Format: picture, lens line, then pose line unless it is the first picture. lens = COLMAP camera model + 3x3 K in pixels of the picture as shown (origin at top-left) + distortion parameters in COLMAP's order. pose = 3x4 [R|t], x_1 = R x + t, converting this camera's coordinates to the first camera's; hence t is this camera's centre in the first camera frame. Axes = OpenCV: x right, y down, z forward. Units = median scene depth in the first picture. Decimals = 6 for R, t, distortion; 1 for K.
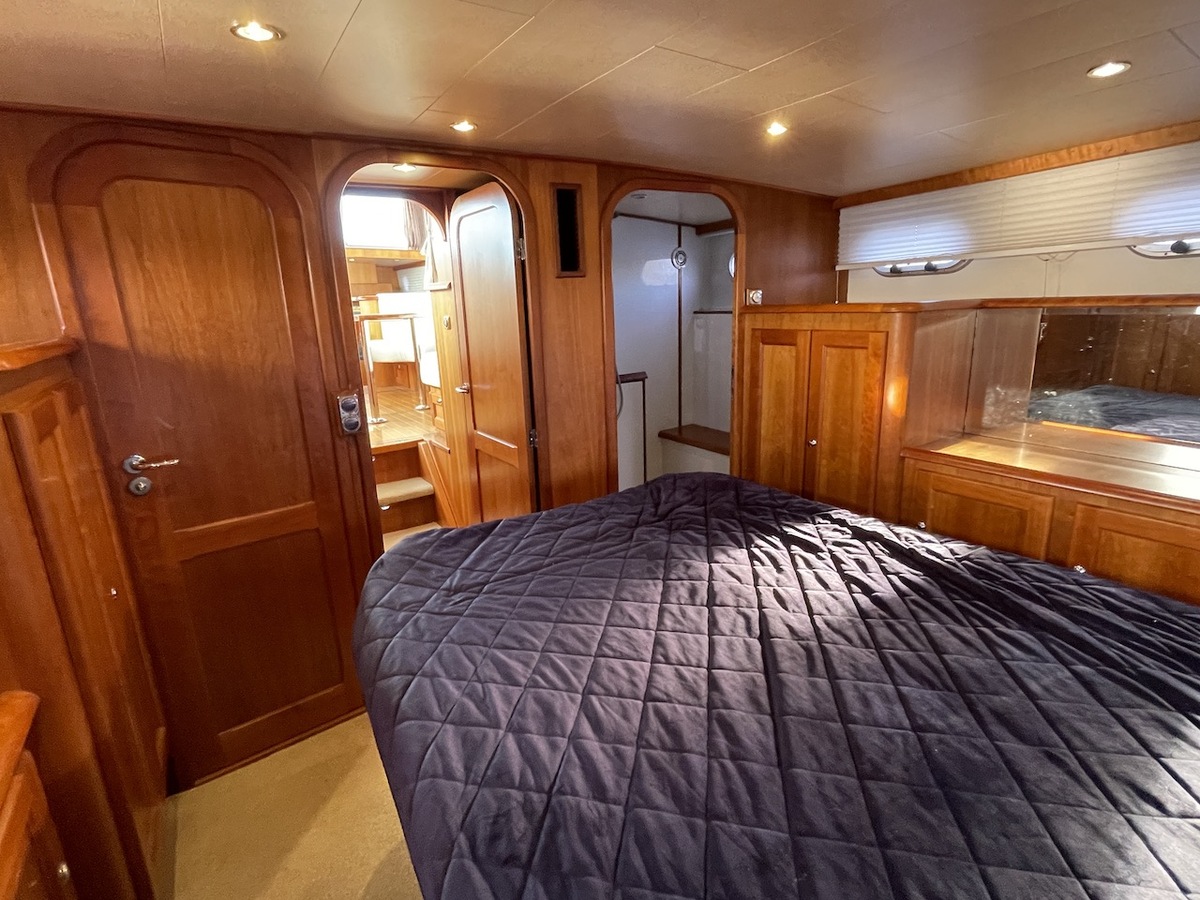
lens RADIAL K [[590.4, 0, 600.3], [0, 590.4, 447.7], [0, 0, 1]] dist [-0.001702, -0.000072]
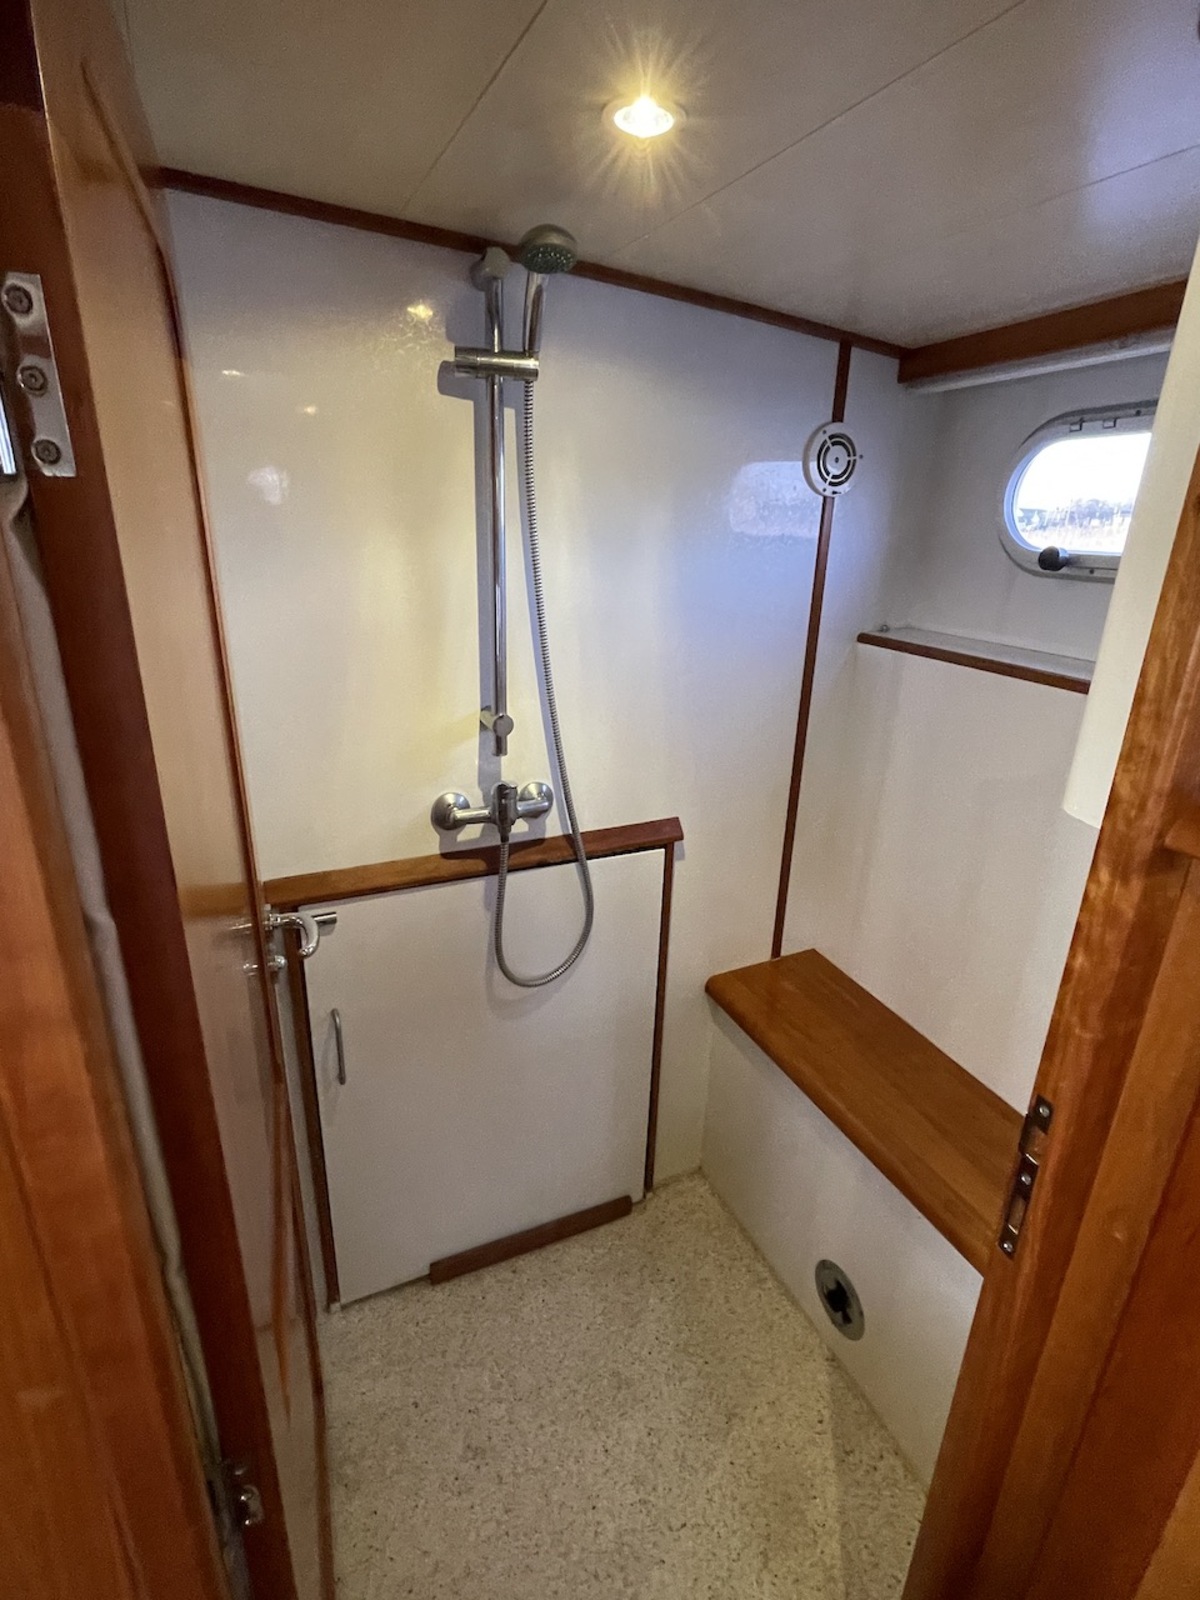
lens RADIAL K [[787.2, 0, 600.6], [0, 787.2, 798.8], [0, 0, 1]] dist [-0.001702, -0.000072]
pose [[0.985040, 0.108963, -0.133503, 0.089833], [-0.094960, 0.989701, 0.107123, -0.179881], [0.143801, -0.092843, 0.985242, 0.566304]]
